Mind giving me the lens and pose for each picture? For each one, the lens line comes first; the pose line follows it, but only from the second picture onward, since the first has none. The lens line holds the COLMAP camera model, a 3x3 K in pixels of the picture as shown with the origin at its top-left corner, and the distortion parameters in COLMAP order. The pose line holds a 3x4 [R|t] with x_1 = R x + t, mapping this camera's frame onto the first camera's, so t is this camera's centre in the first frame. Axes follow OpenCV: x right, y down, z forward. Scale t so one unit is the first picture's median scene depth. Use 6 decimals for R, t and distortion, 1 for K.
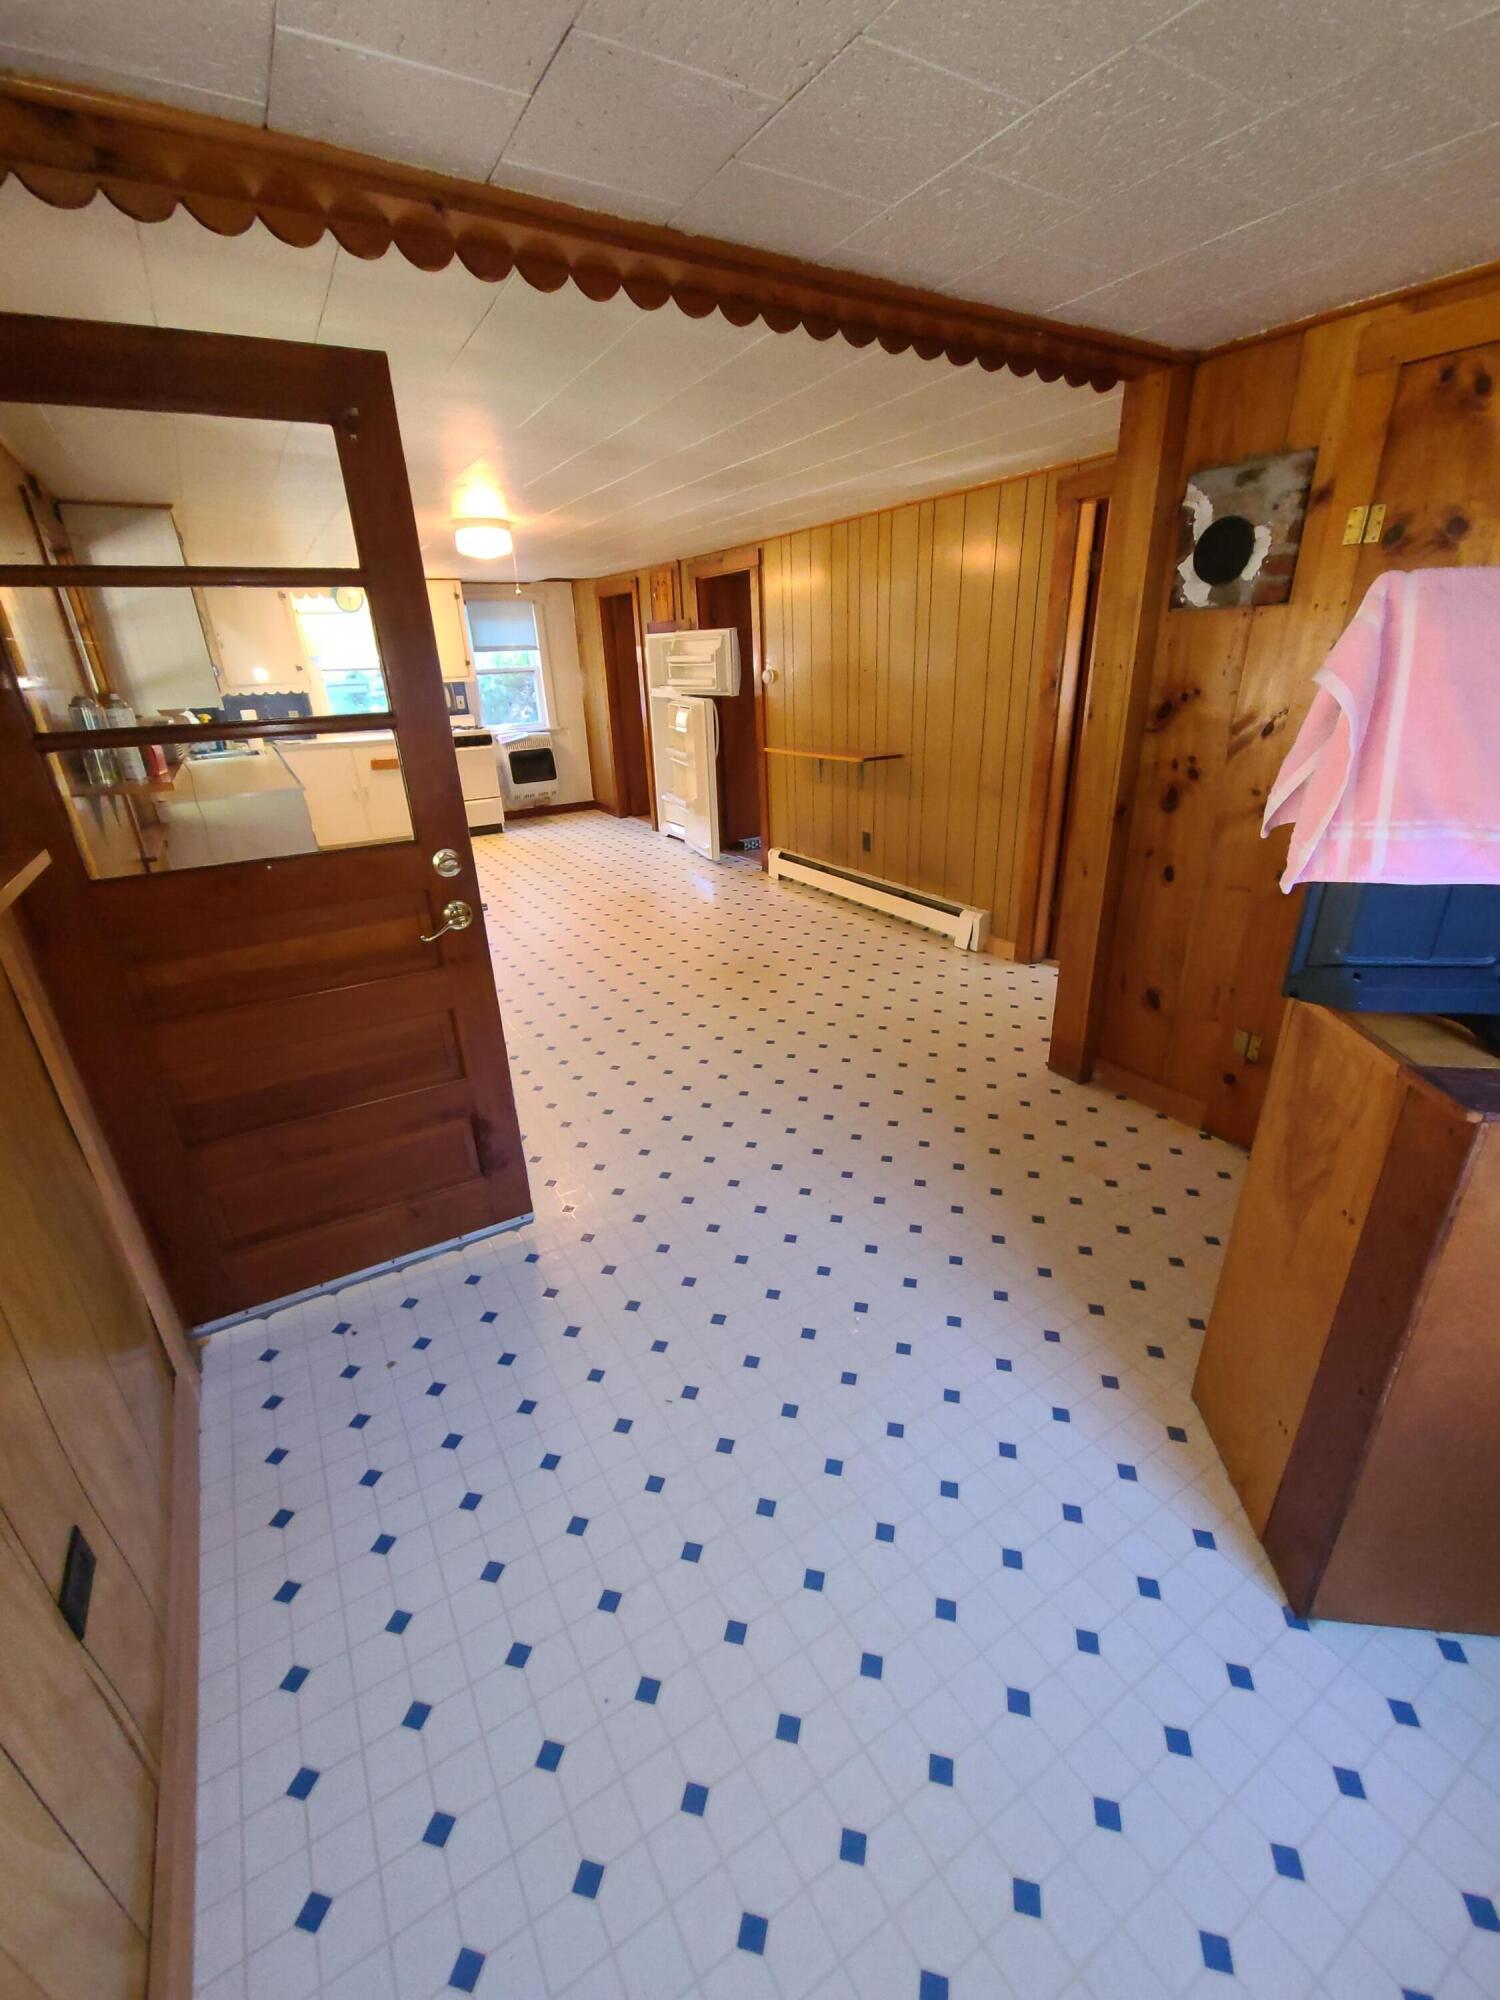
lens RADIAL K [[817.3, 0, 768.2], [0, 817.3, 1003.1], [0, 0, 1]] dist [-0.003755, -0.000034]
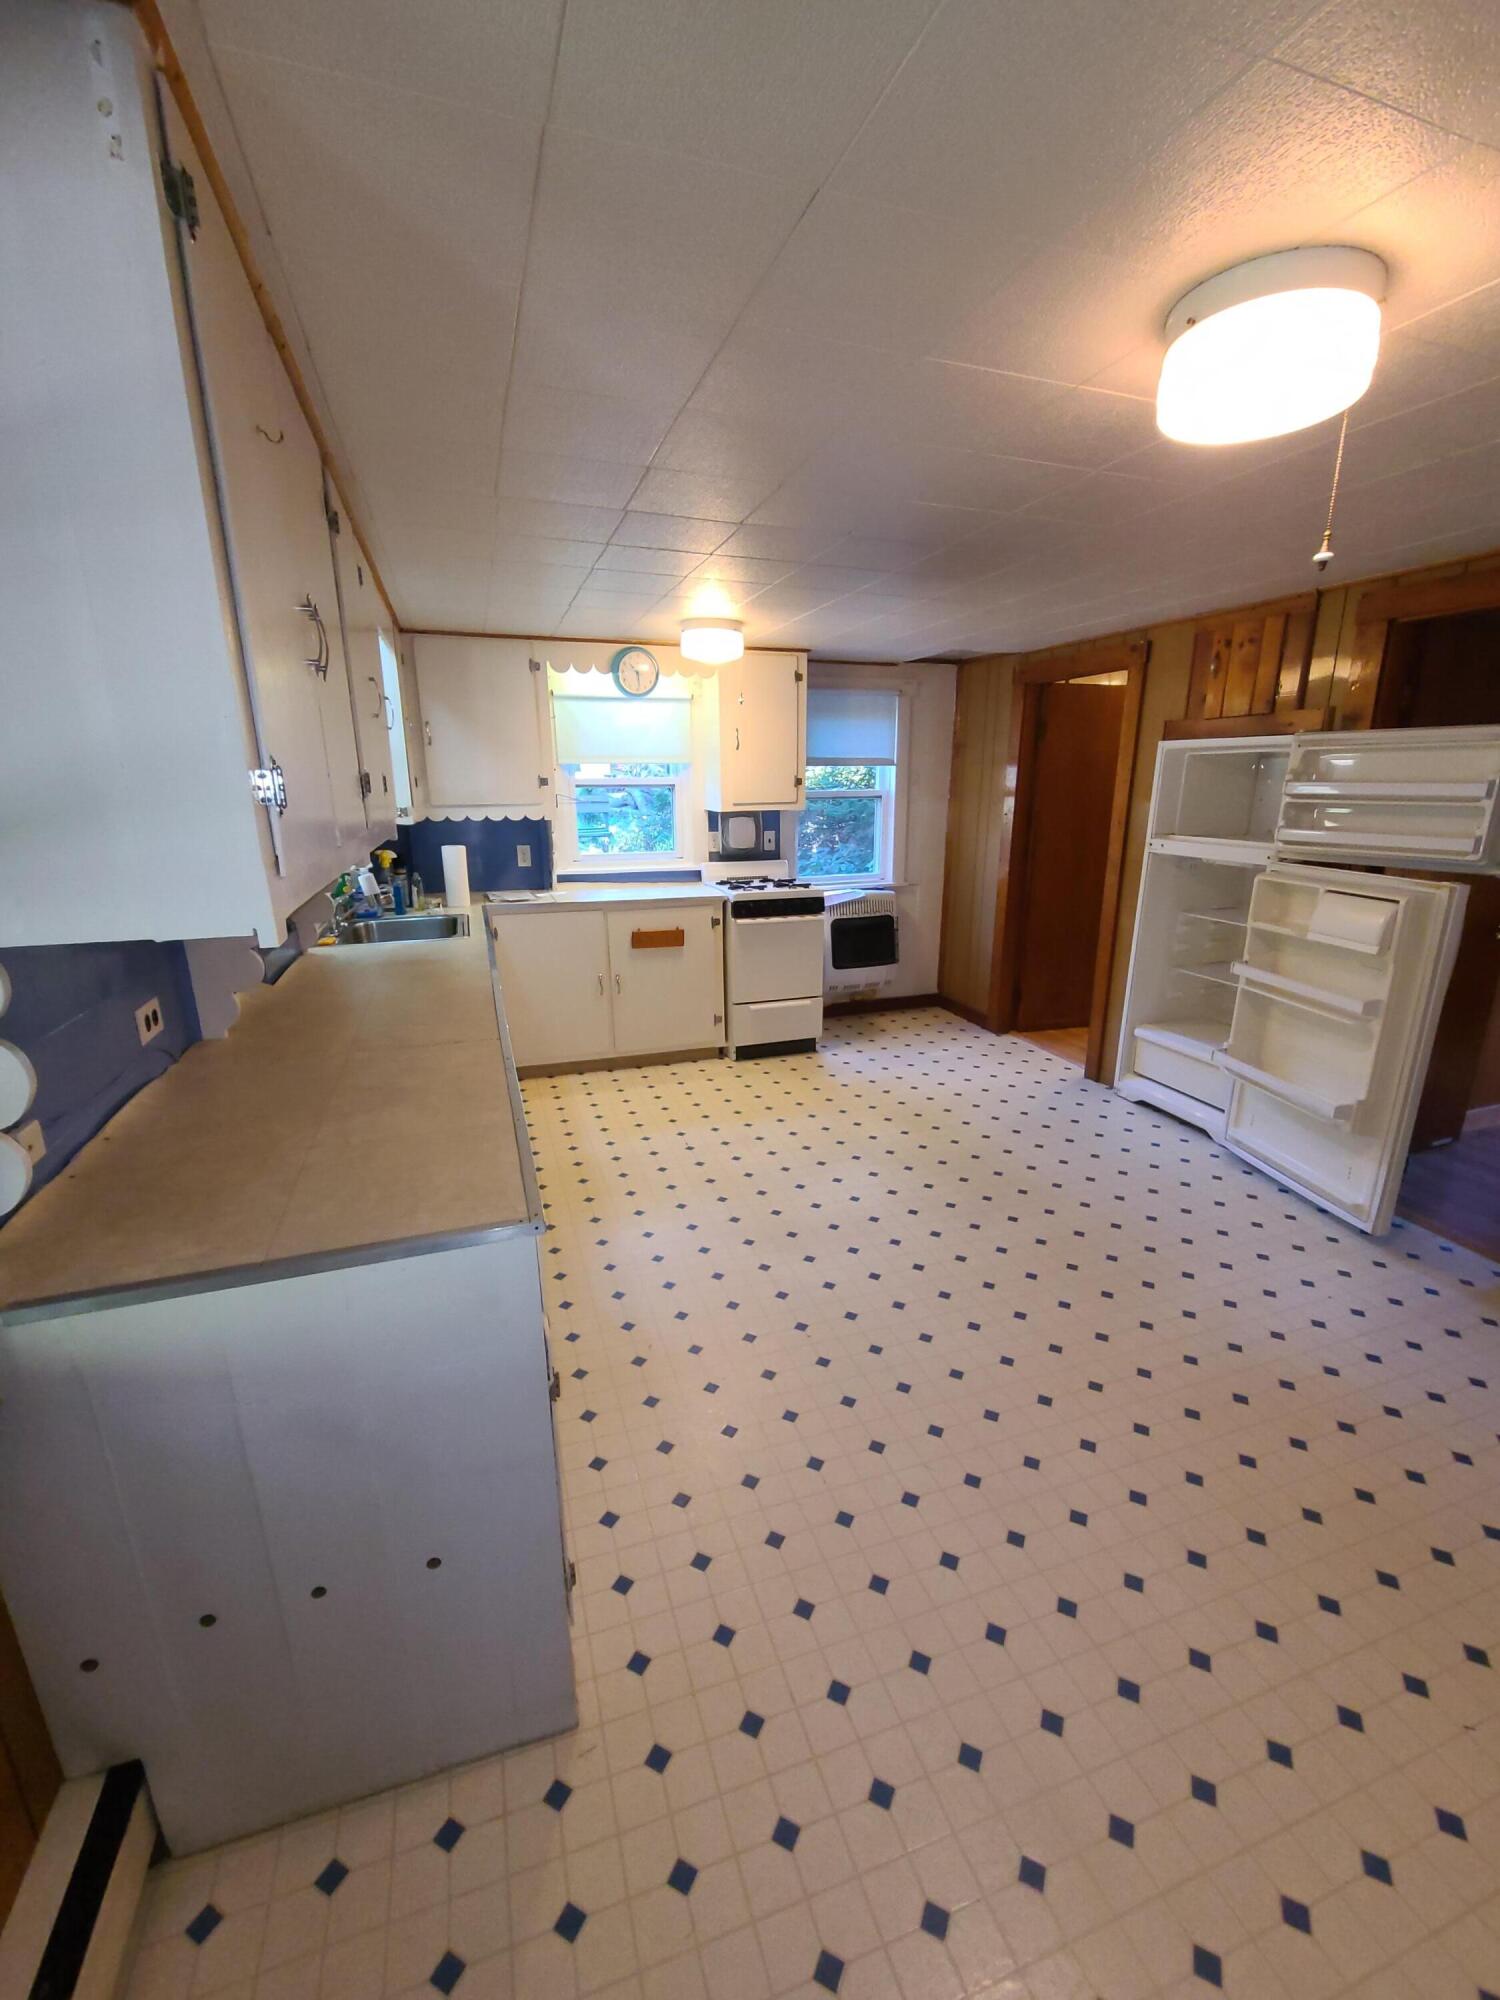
lens RADIAL K [[817.3, 0, 738.5], [0, 817.3, 998.0], [0, 0, 1]] dist [-0.003755, -0.000034]
pose [[0.974158, 0.084987, -0.209268, -0.255138], [-0.113058, 0.985561, -0.126043, -0.165478], [0.195535, 0.146445, 0.969701, 0.399260]]
